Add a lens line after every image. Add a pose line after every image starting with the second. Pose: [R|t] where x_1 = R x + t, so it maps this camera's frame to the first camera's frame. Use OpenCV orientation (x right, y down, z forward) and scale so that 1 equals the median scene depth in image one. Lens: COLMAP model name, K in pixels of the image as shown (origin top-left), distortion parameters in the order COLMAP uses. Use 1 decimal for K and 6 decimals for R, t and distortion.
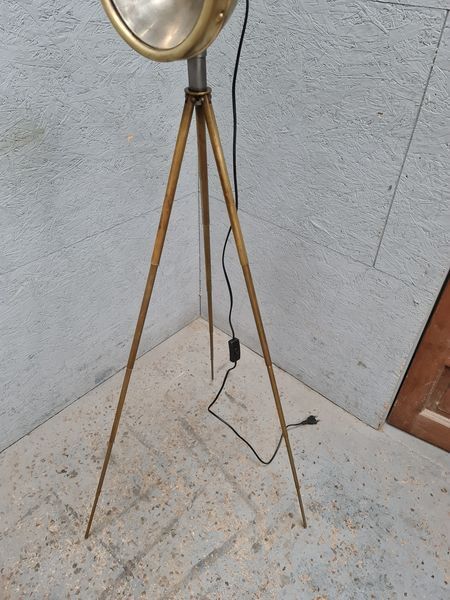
lens RADIAL K [[440.0, 0, 232.2], [0, 440.0, 291.7], [0, 0, 1]] dist [0.087818, -0.085694]
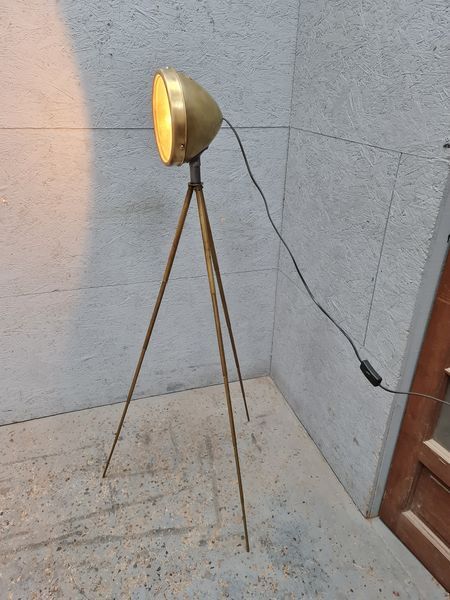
lens RADIAL K [[440.0, 0, 225.7], [0, 440.0, 294.9], [0, 0, 1]] dist [0.087818, -0.085694]
pose [[0.855820, 0.210772, -0.472384, 0.511979], [-0.312350, 0.938503, -0.147138, 0.098919], [0.412321, 0.273473, 0.869025, -0.192313]]
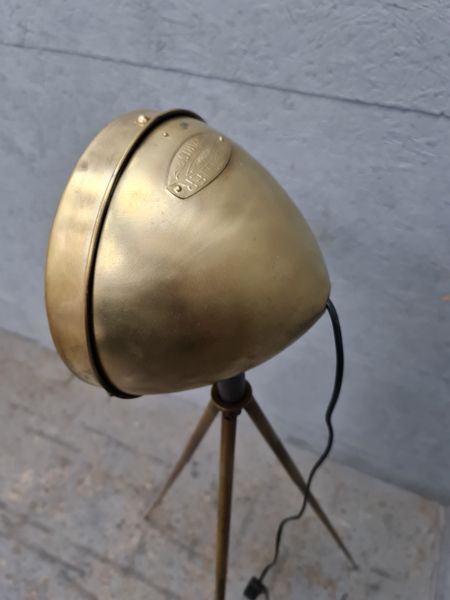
lens RADIAL K [[440.0, 0, 227.4], [0, 440.0, 293.7], [0, 0, 1]] dist [0.087818, -0.085694]
pose [[0.299153, 0.658366, -0.690697, 0.148728], [-0.574905, 0.702075, 0.420210, -0.444878], [0.761572, 0.271378, 0.588525, 0.311335]]
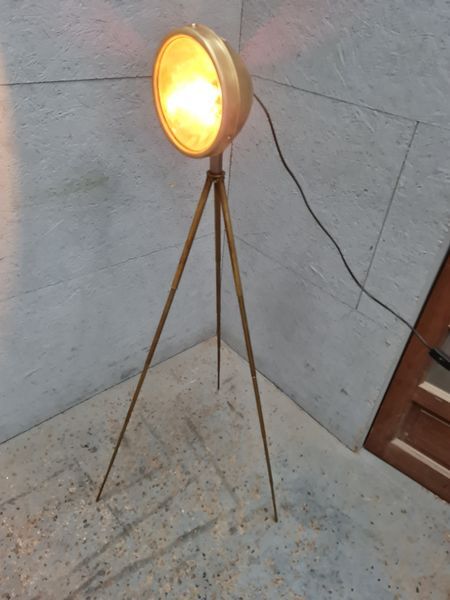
lens RADIAL K [[440.0, 0, 231.9], [0, 440.0, 293.4], [0, 0, 1]] dist [0.087818, -0.085694]
pose [[0.989948, 0.114457, -0.083084, 0.075086], [-0.118423, 0.991966, -0.044480, -0.005446], [0.077326, 0.053872, 0.995549, -0.216926]]
